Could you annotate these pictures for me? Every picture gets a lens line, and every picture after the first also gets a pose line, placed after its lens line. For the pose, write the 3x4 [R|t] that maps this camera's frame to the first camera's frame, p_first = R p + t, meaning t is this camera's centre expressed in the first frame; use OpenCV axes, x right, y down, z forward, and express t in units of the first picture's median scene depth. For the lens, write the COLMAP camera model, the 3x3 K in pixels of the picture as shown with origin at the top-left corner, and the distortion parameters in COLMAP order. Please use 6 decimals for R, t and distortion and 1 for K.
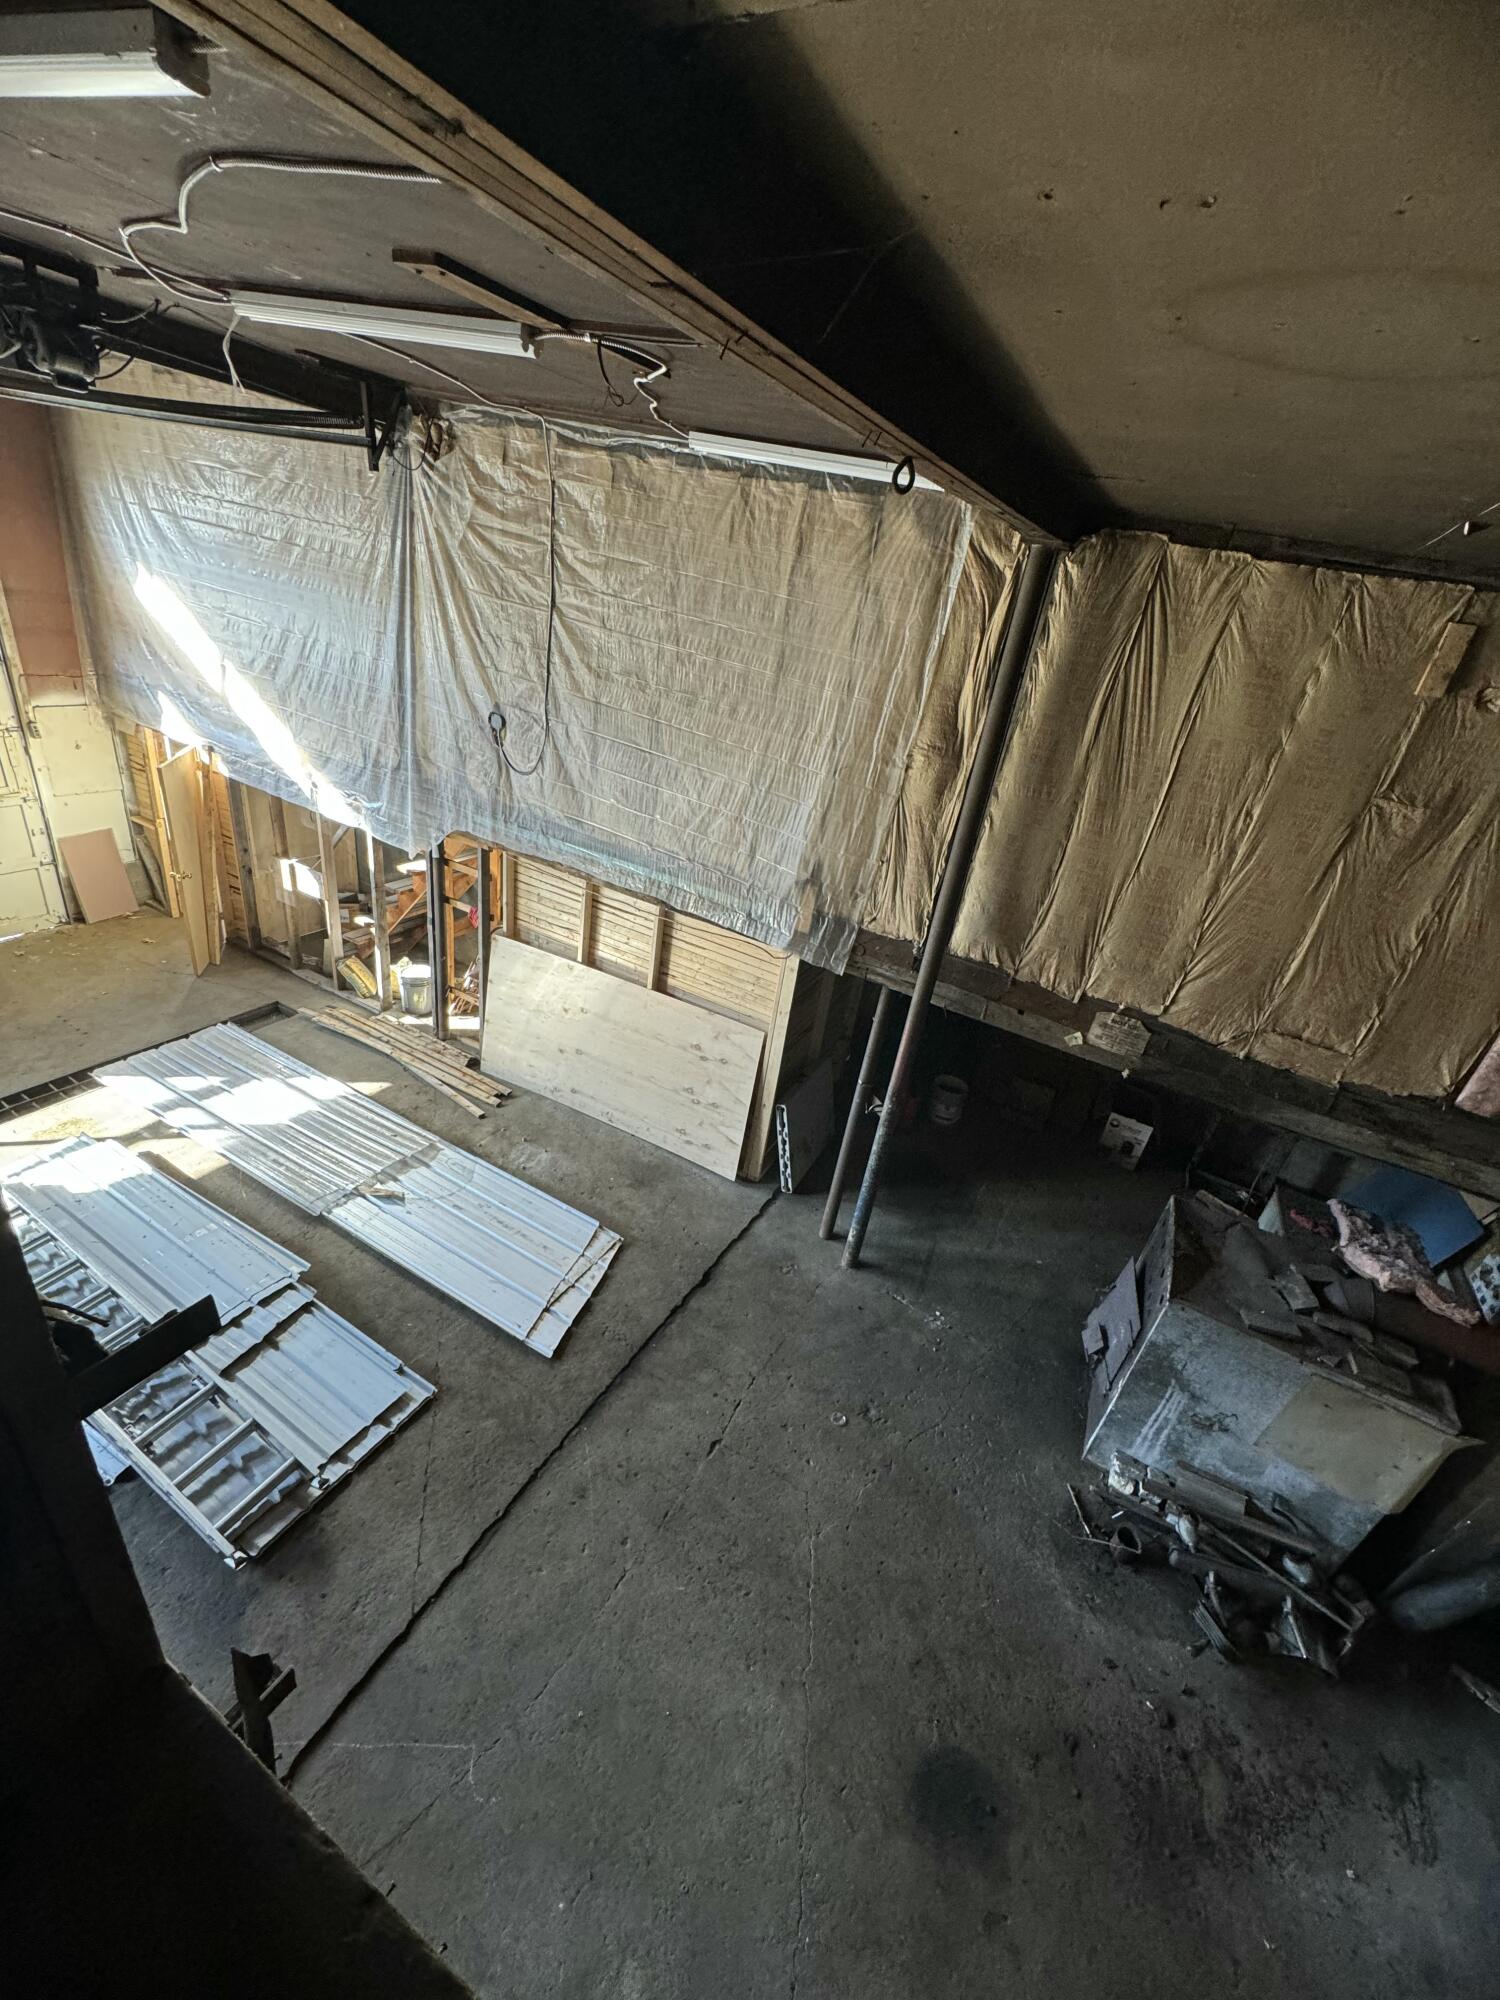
lens RADIAL K [[796.1, 0, 748.7], [0, 796.1, 997.5], [0, 0, 1]] dist [-0.004030, 0.000654]
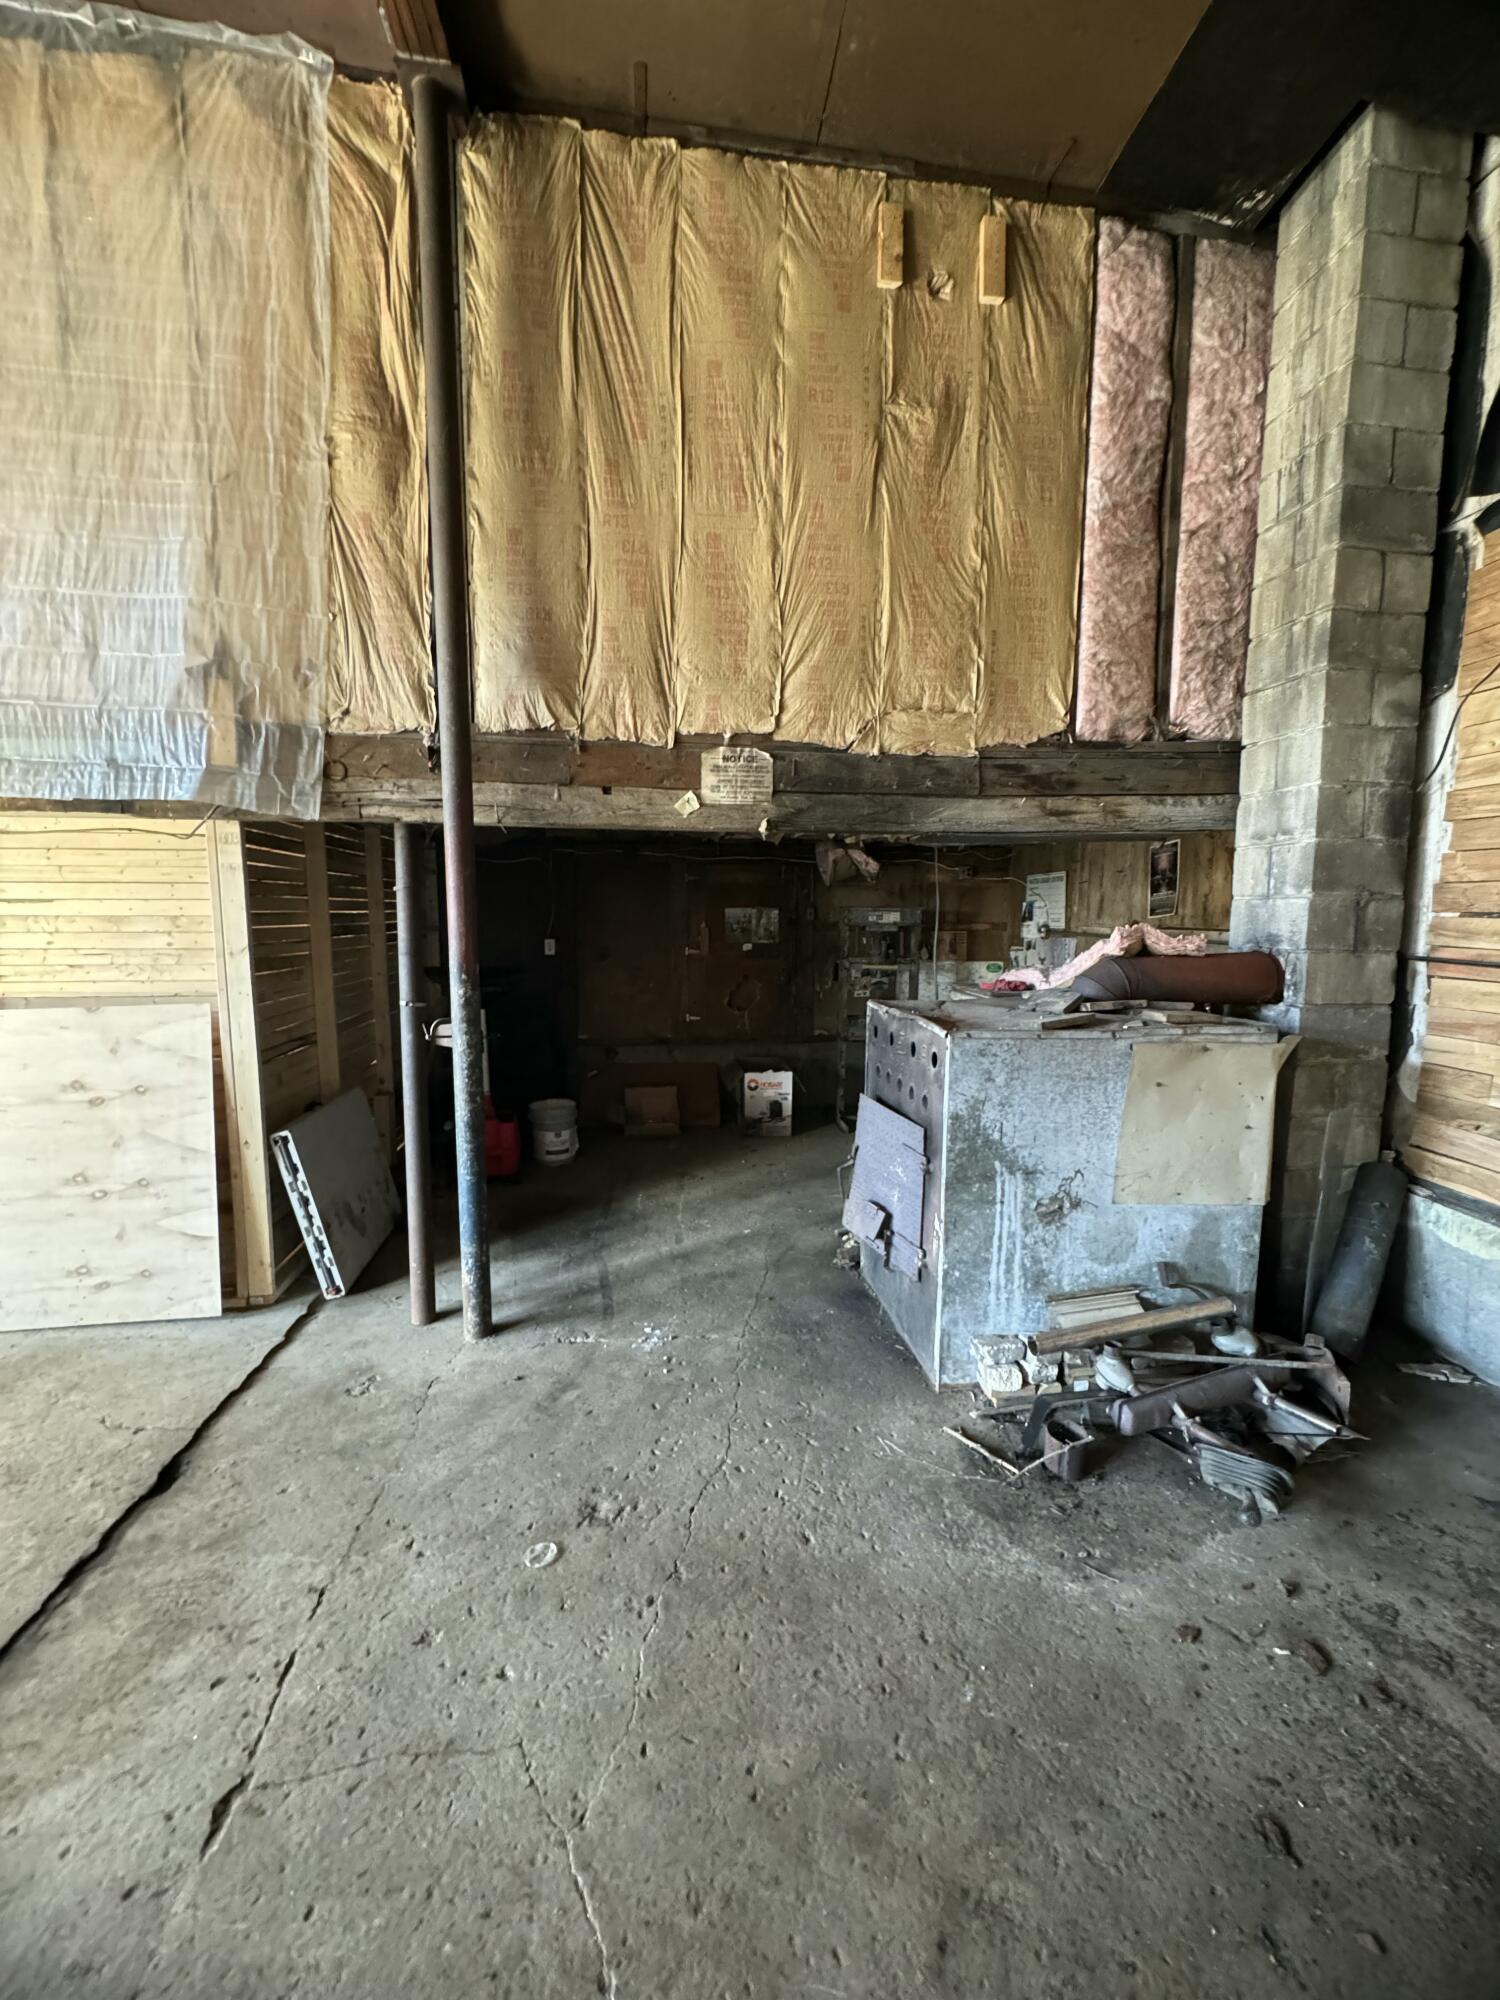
lens RADIAL K [[796.1, 0, 748.3], [0, 796.1, 1001.6], [0, 0, 1]] dist [-0.004030, 0.000654]
pose [[0.807297, -0.204200, 0.553691, 0.022073], [0.367065, 0.908401, -0.200176, 0.400522], [-0.462098, 0.364842, 0.808304, 0.487565]]
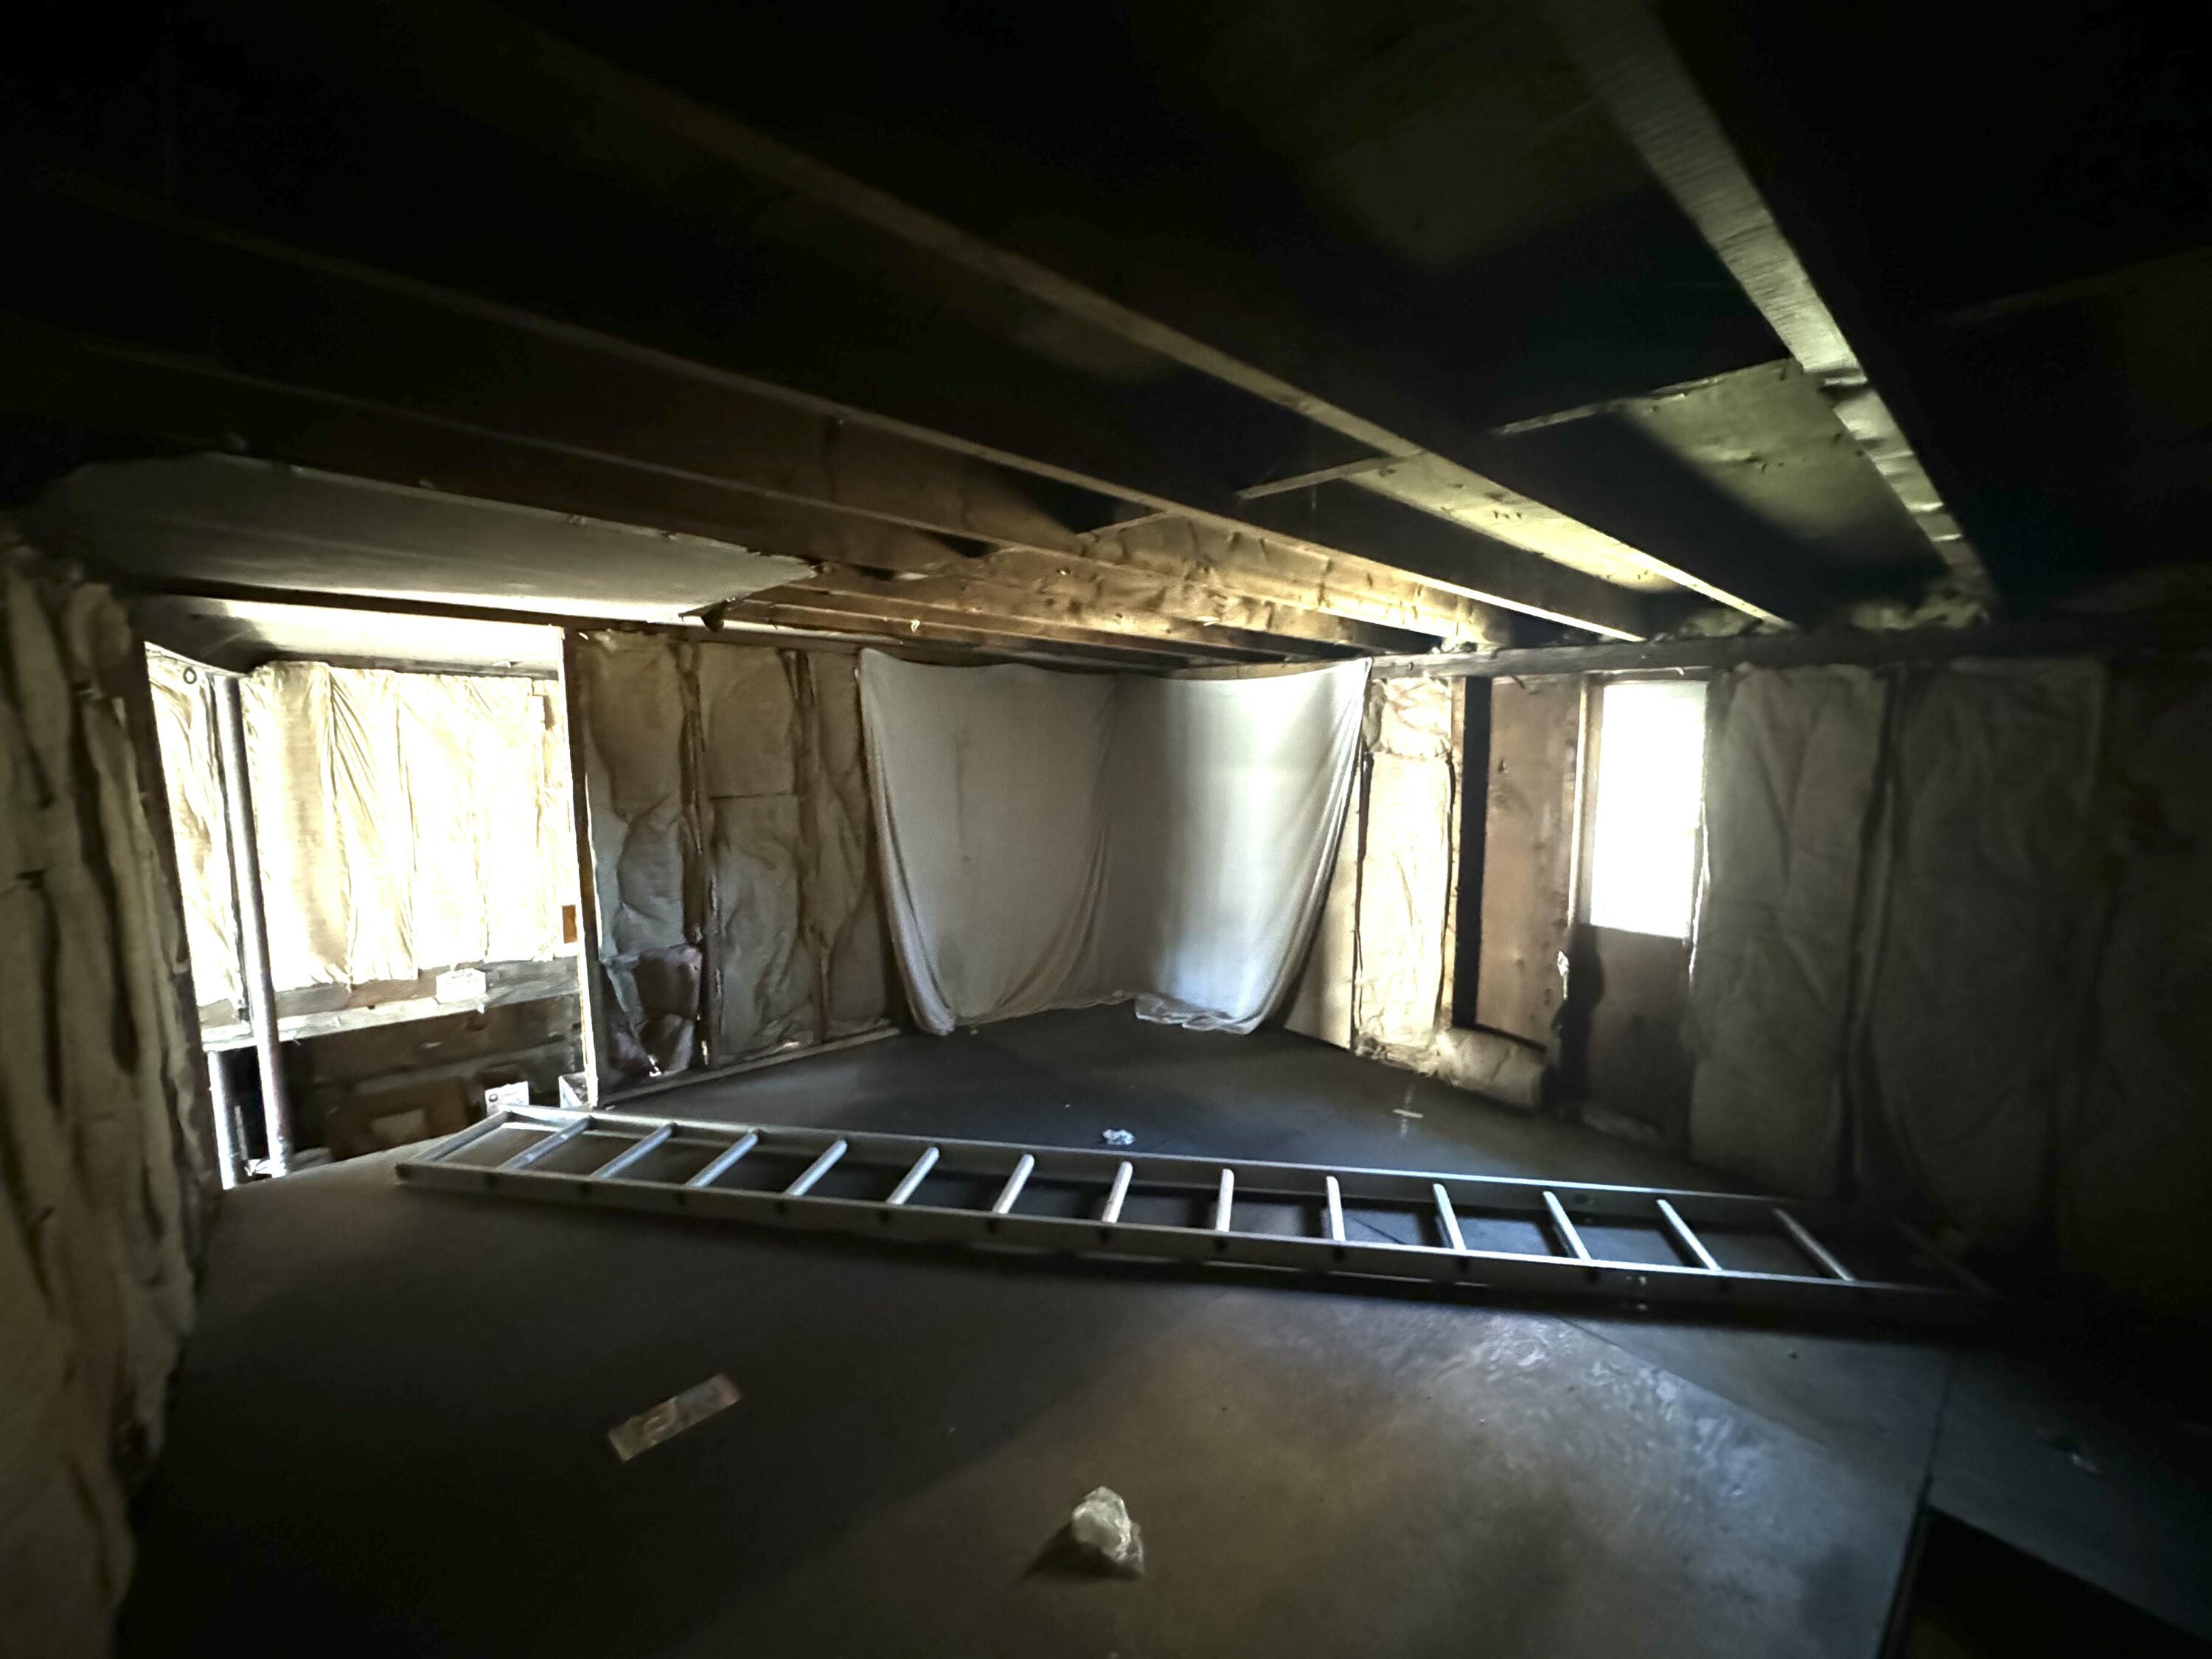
lens RADIAL K [[880.5, 0, 1100.2], [0, 880.5, 828.1], [0, 0, 1]] dist [-0.004030, 0.000654]
pose [[0.341979, -0.251817, 0.905339, -0.470756], [0.467950, 0.881110, 0.068317, 0.226284], [-0.814907, 0.400290, 0.419159, -0.651650]]
